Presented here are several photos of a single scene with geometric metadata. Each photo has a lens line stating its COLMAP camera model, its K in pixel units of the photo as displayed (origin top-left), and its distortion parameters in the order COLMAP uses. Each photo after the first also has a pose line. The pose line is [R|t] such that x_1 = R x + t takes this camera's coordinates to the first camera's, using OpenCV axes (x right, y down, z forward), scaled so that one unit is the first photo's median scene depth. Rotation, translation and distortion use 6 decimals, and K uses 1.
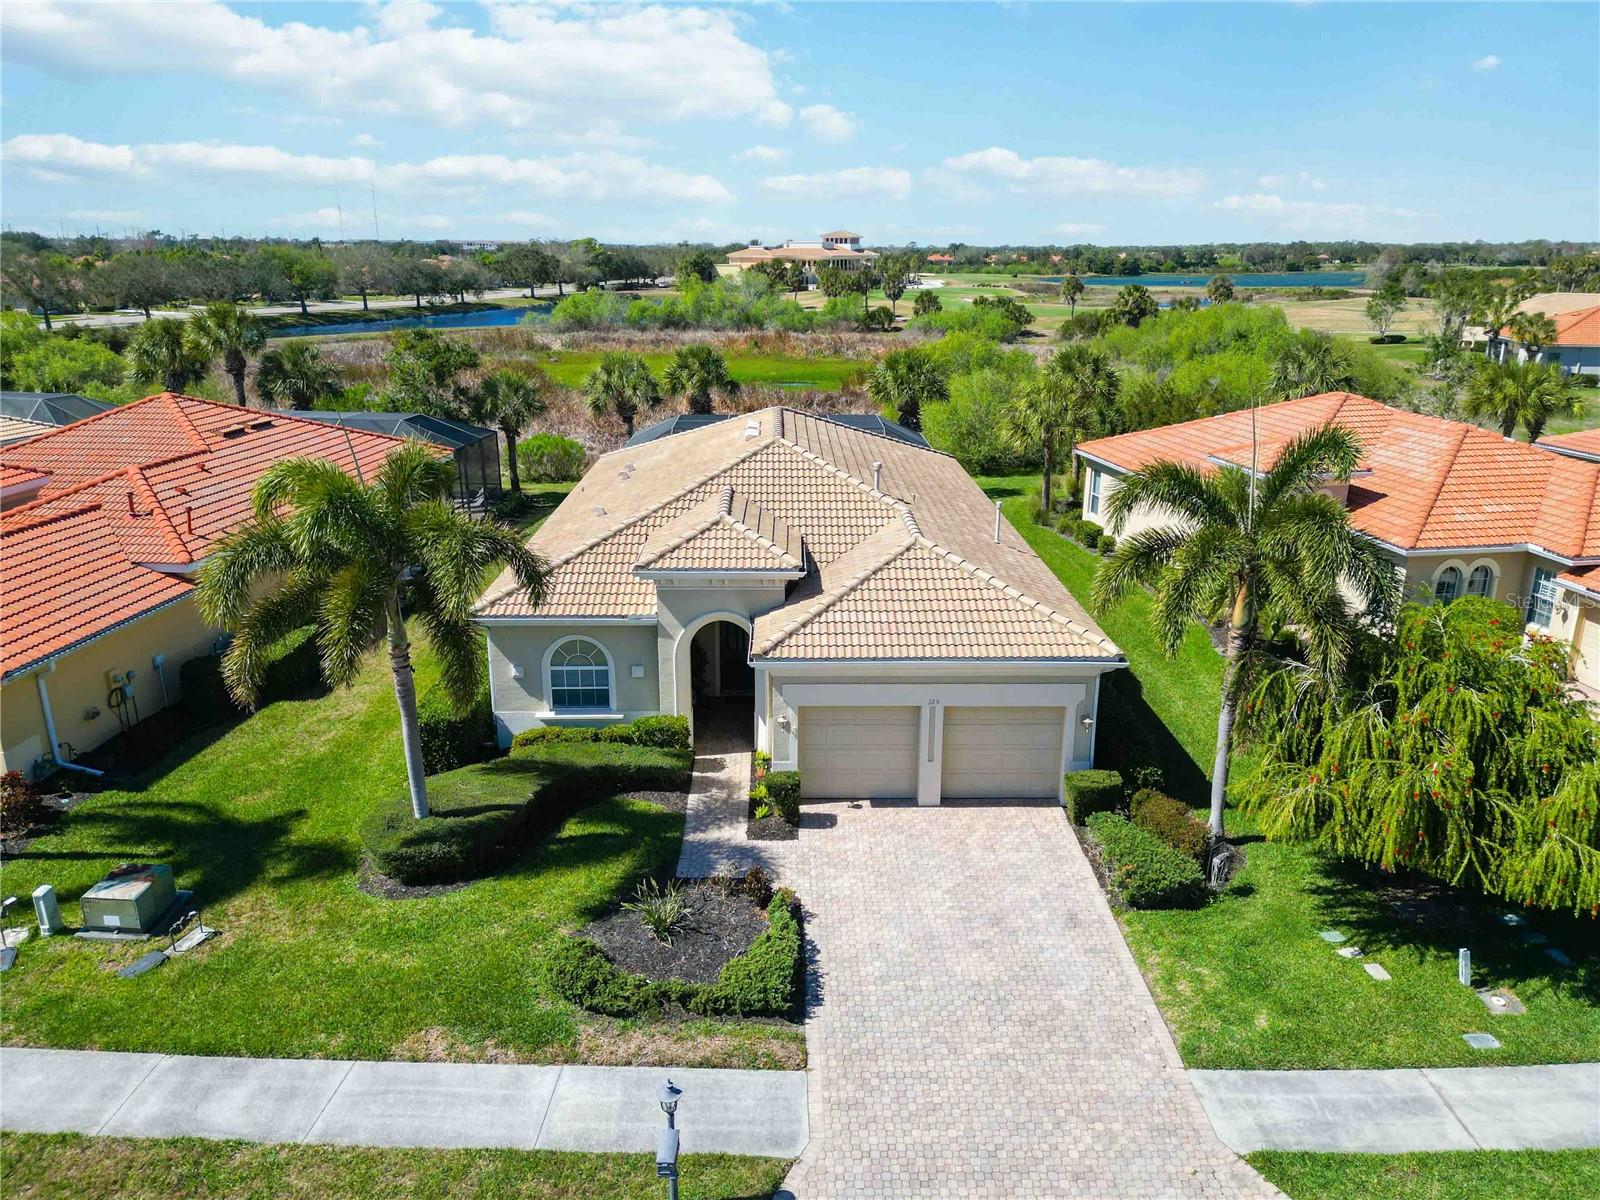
lens RADIAL K [[1103.1, 0, 797.1], [0, 1103.1, 615.8], [0, 0, 1]] dist [0.054016, -0.044952]
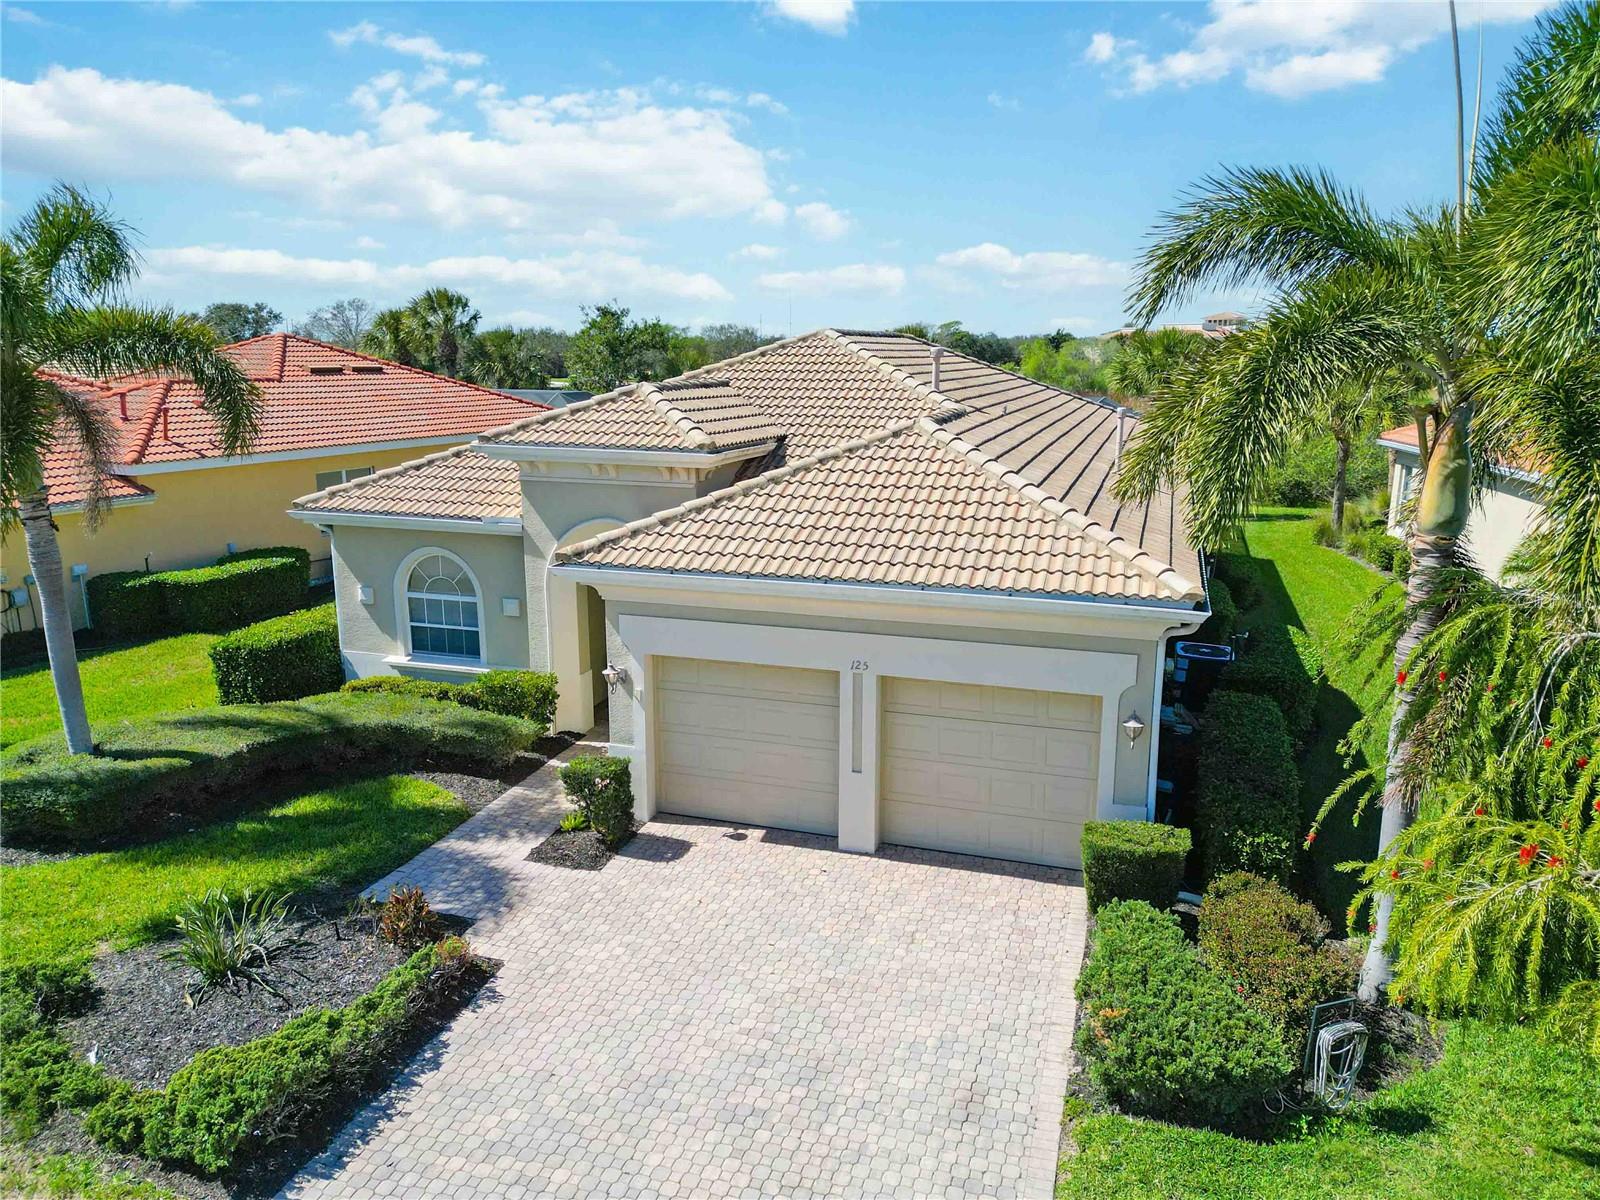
lens RADIAL K [[1103.1, 0, 808.8], [0, 1103.1, 609.6], [0, 0, 1]] dist [0.054016, -0.044952]
pose [[0.947622, 0.071130, -0.311372, 0.229674], [-0.098219, 0.992544, -0.072180, 0.077875], [0.303916, 0.098982, 0.947543, 0.374627]]
